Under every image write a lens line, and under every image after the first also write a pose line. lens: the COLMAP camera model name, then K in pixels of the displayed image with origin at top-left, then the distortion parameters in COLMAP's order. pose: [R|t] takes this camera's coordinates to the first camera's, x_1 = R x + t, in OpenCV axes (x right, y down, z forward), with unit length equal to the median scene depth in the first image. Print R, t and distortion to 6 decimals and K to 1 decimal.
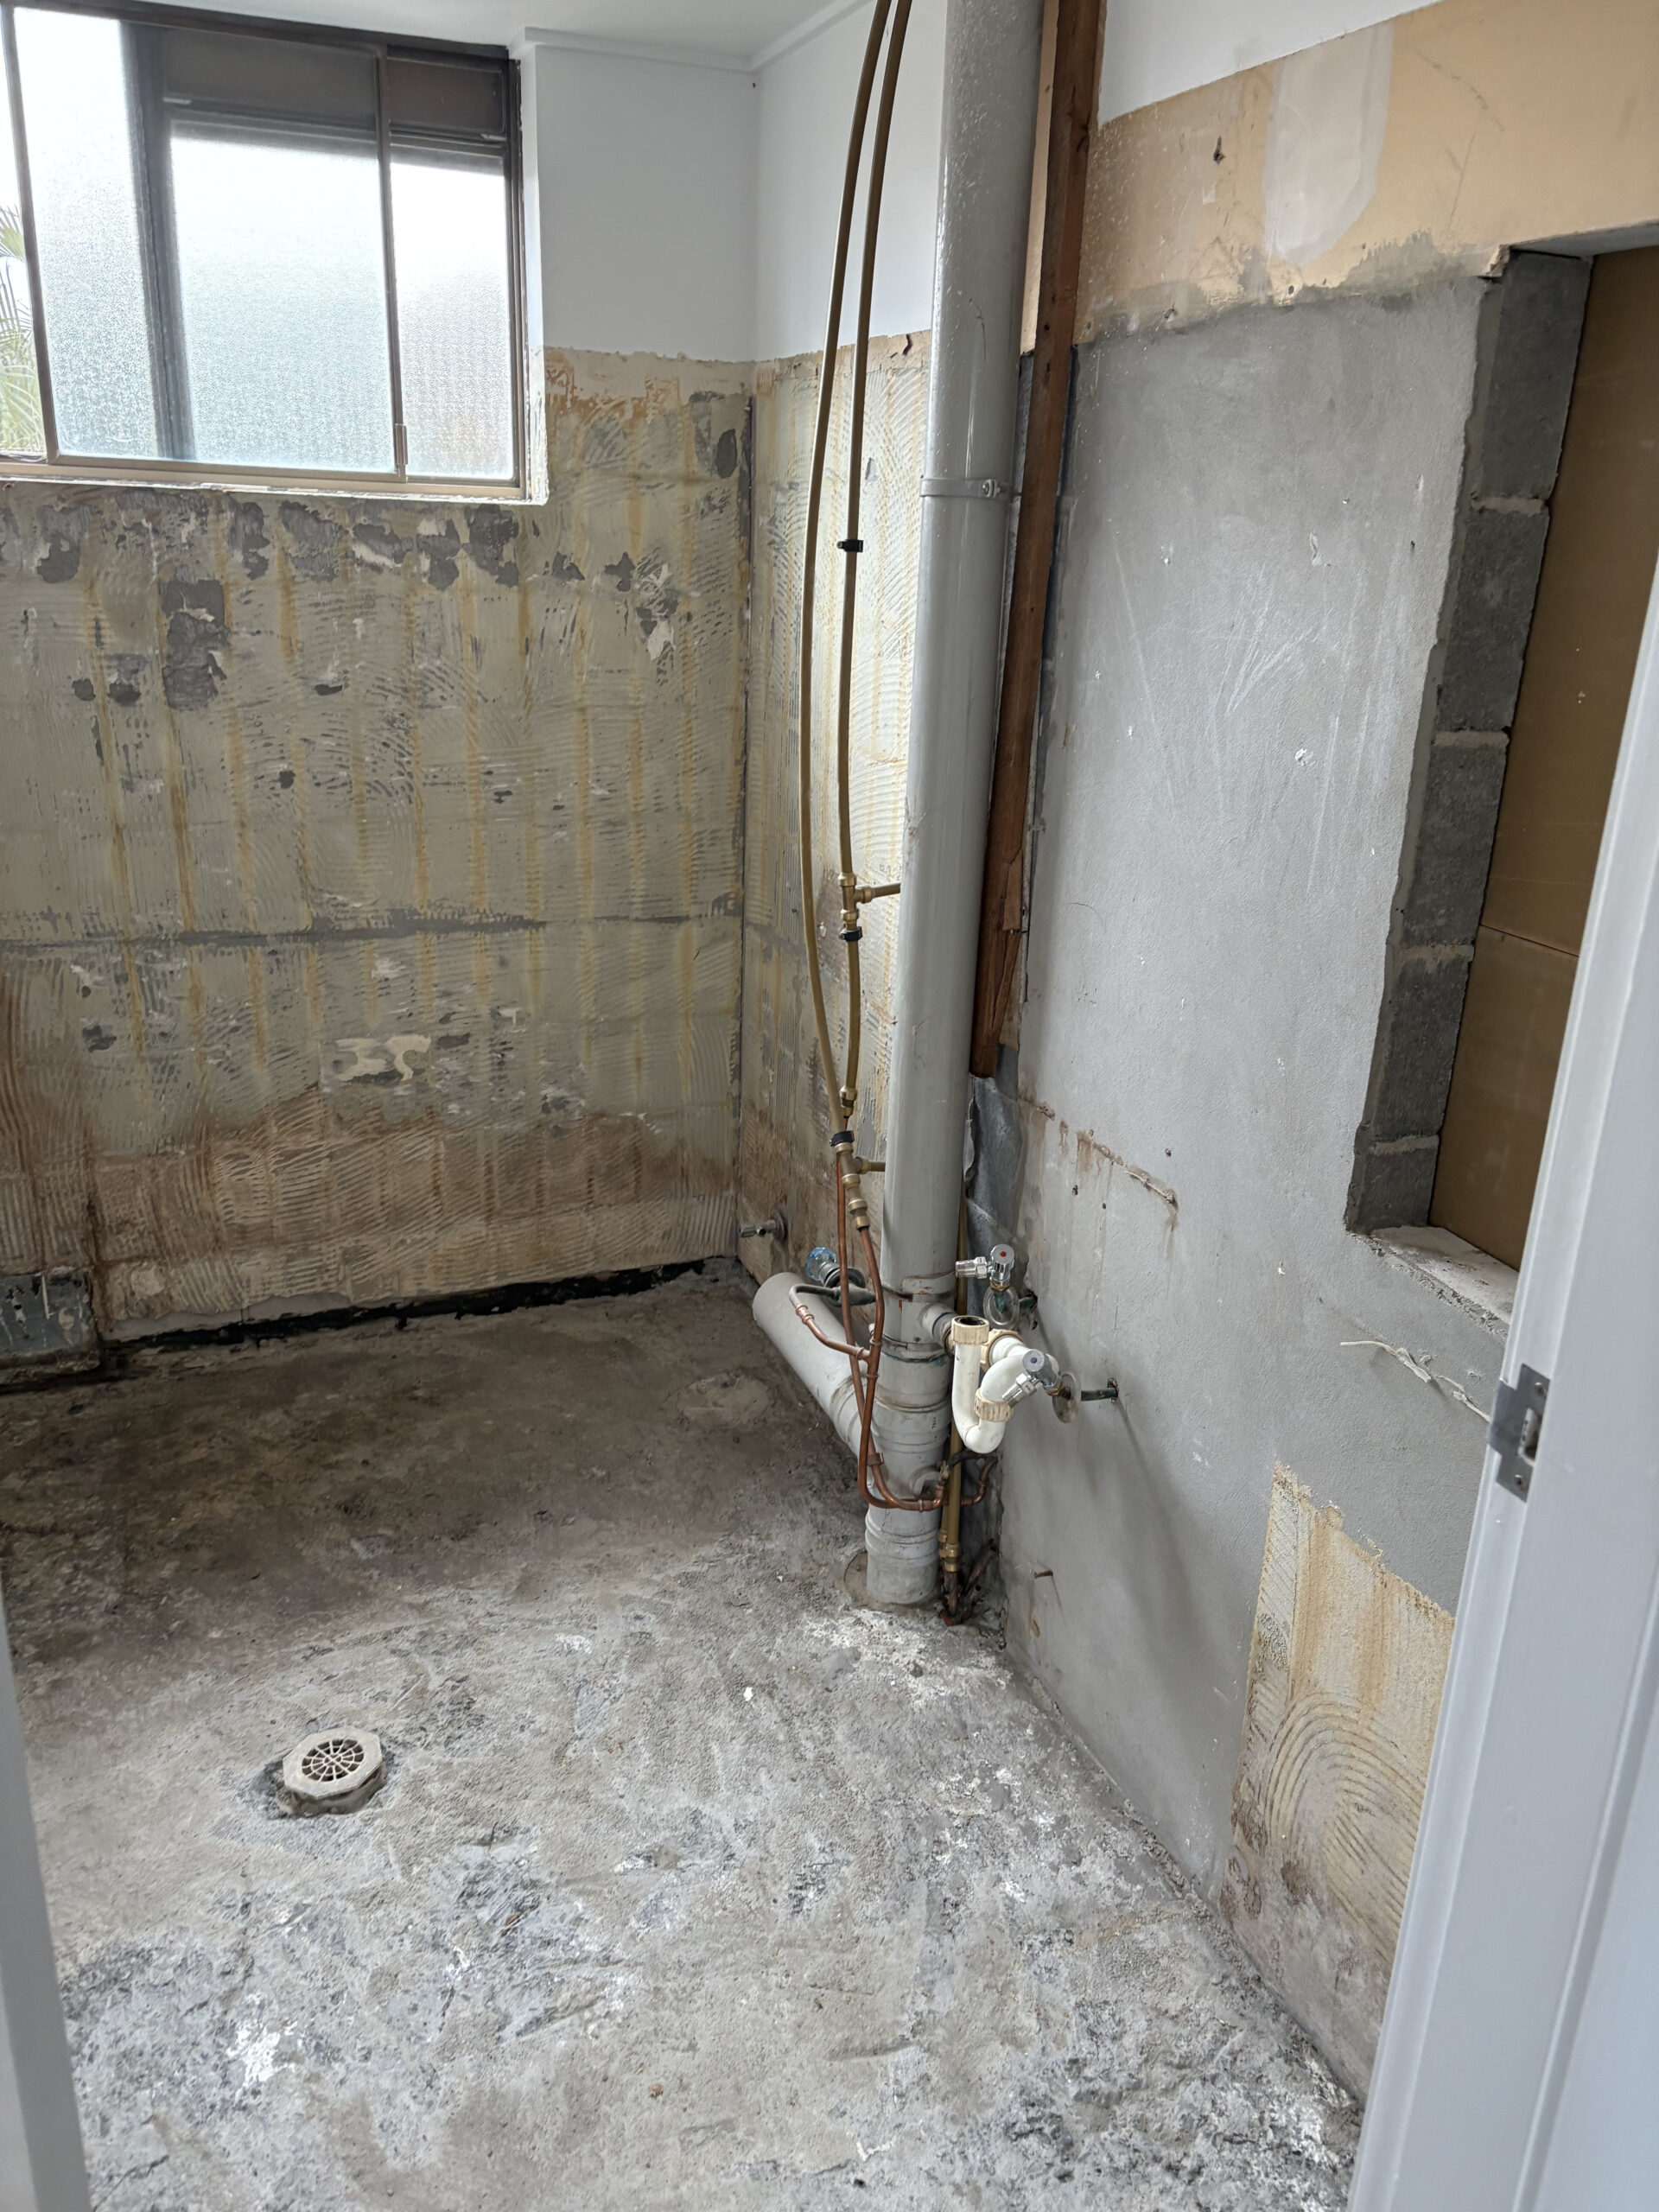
lens RADIAL K [[1662.5, 0, 856.2], [0, 1662.5, 1107.2], [0, 0, 1]] dist [0.007515, -0.035448]
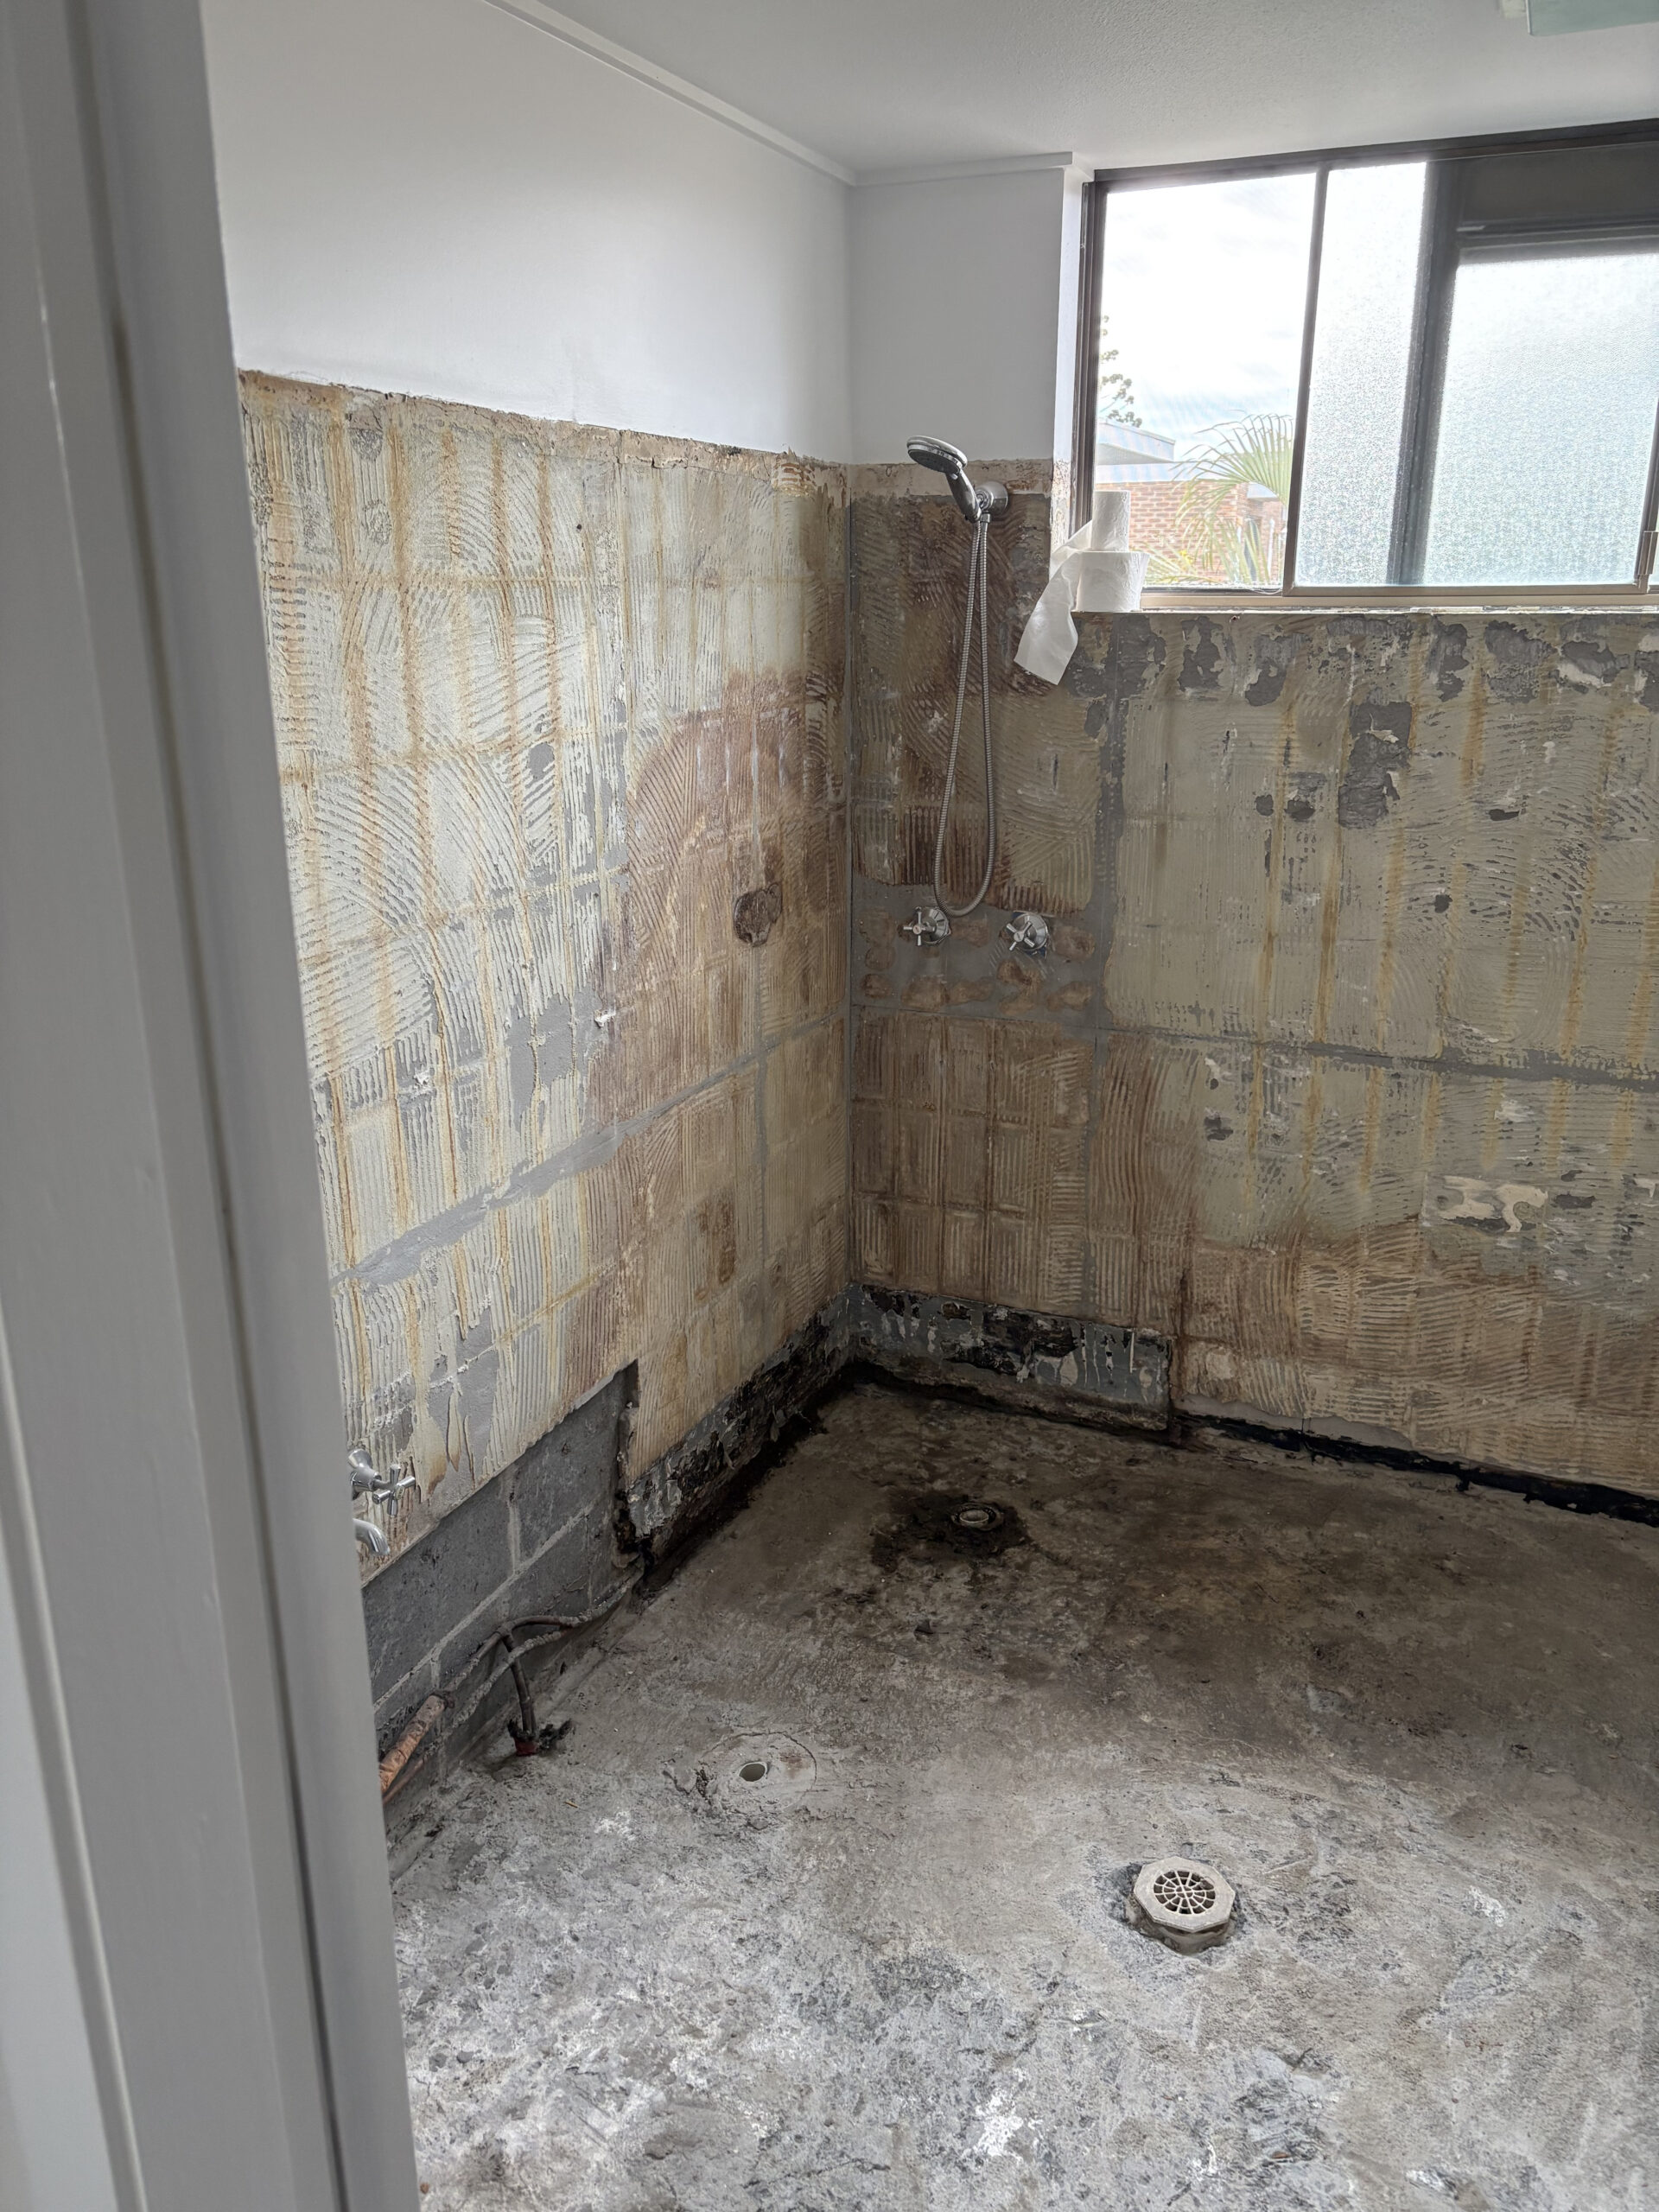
lens RADIAL K [[1662.5, 0, 856.2], [0, 1662.5, 1107.2], [0, 0, 1]] dist [0.007515, -0.035448]
pose [[0.677525, 0.171784, -0.715157, 0.143411], [-0.209518, 0.977134, 0.036218, -0.045236], [0.705026, 0.125299, 0.698025, 0.097809]]
